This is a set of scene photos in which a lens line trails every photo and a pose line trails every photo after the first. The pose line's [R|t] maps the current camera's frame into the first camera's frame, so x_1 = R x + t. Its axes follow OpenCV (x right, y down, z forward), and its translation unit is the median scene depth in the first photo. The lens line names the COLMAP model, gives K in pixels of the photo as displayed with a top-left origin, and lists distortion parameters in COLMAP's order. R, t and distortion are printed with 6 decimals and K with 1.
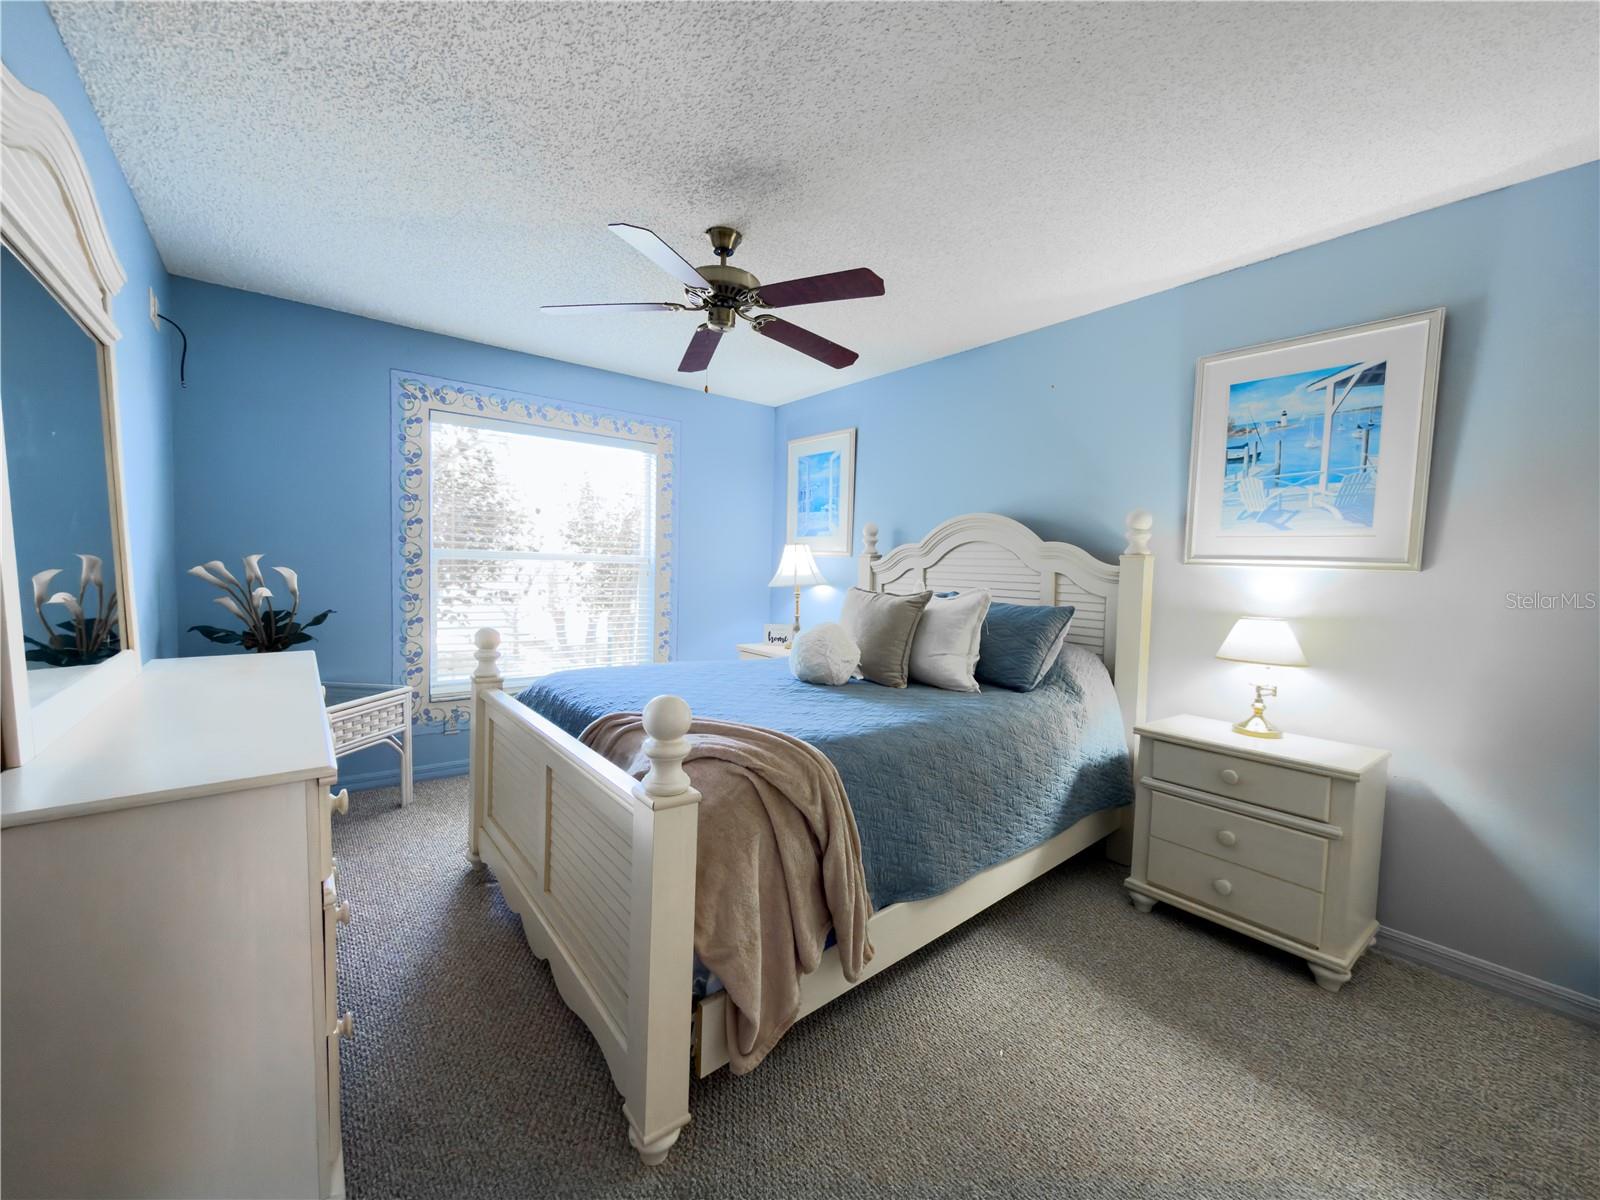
lens RADIAL K [[635.6, 0, 805.9], [0, 635.6, 601.0], [0, 0, 1]] dist [0.001339, -0.000023]
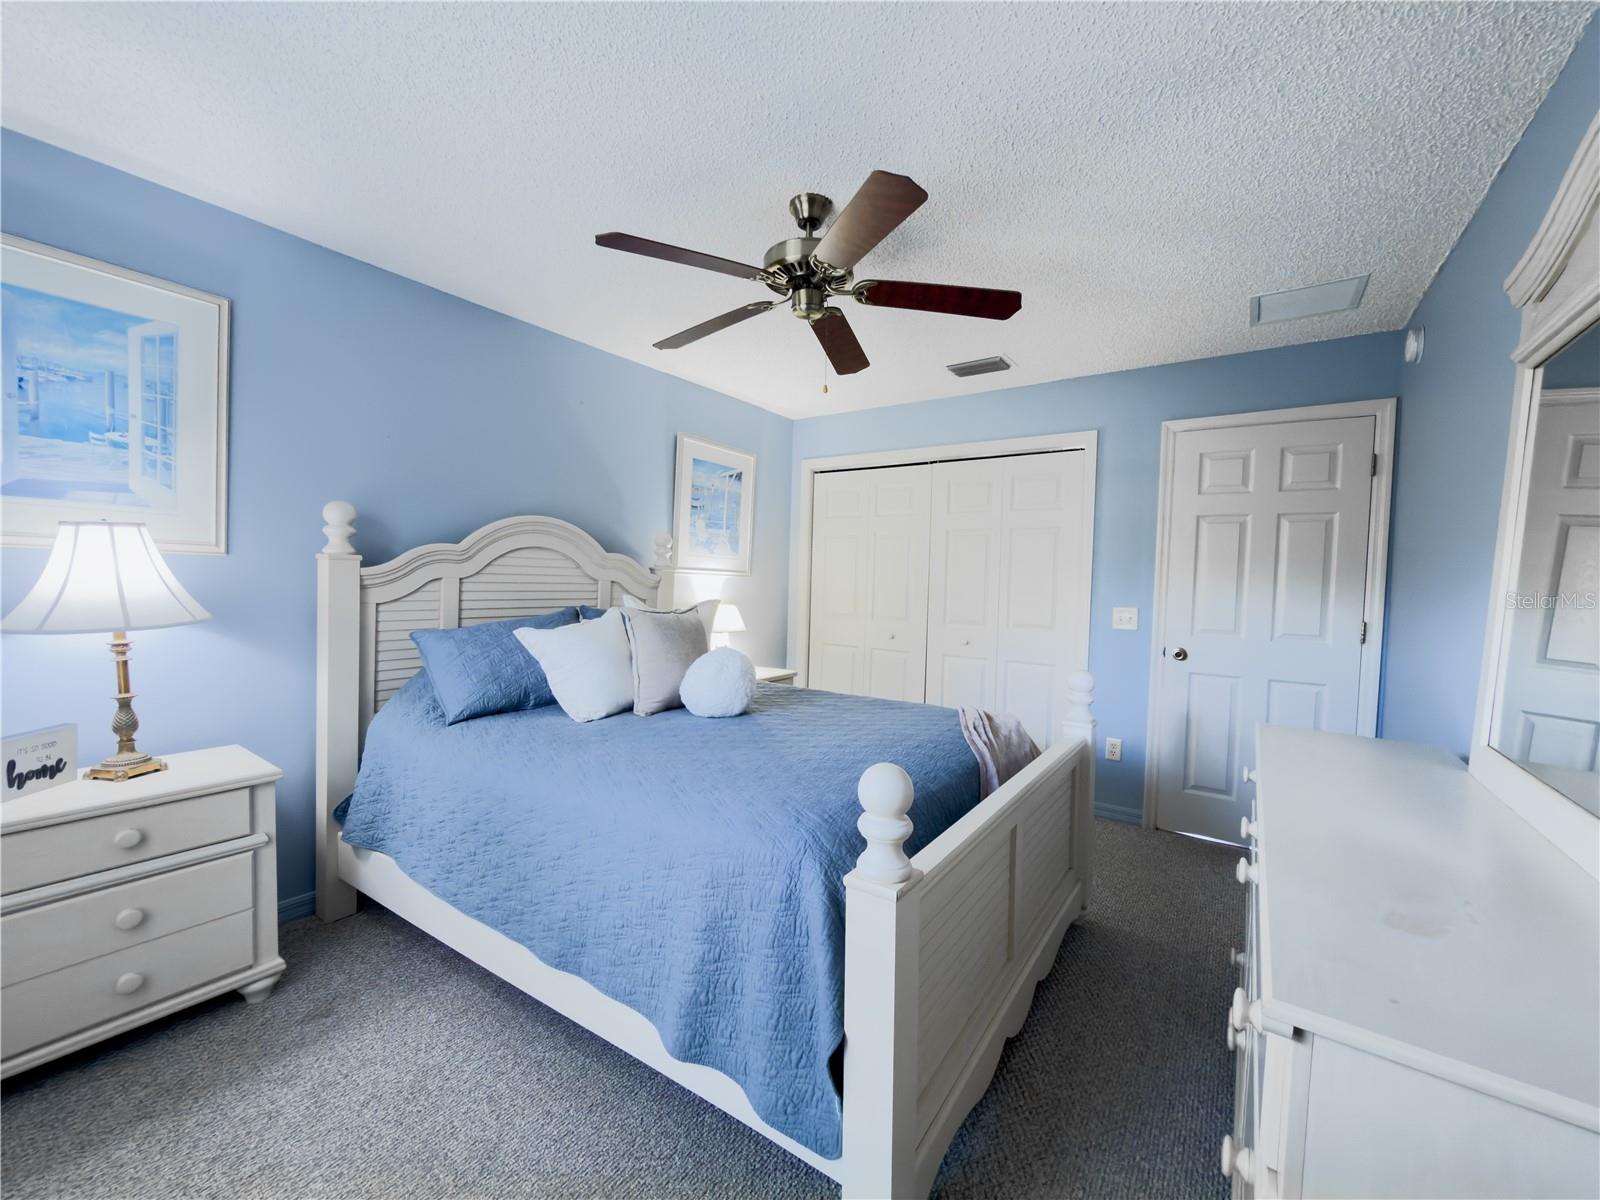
lens RADIAL K [[635.6, 0, 805.9], [0, 635.6, 601.0], [0, 0, 1]] dist [0.001339, -0.000023]
pose [[-0.282923, -0.045642, 0.958056, -0.741669], [0.045753, 0.997088, 0.061013, -0.059244], [-0.958051, 0.061095, -0.280010, 0.963762]]
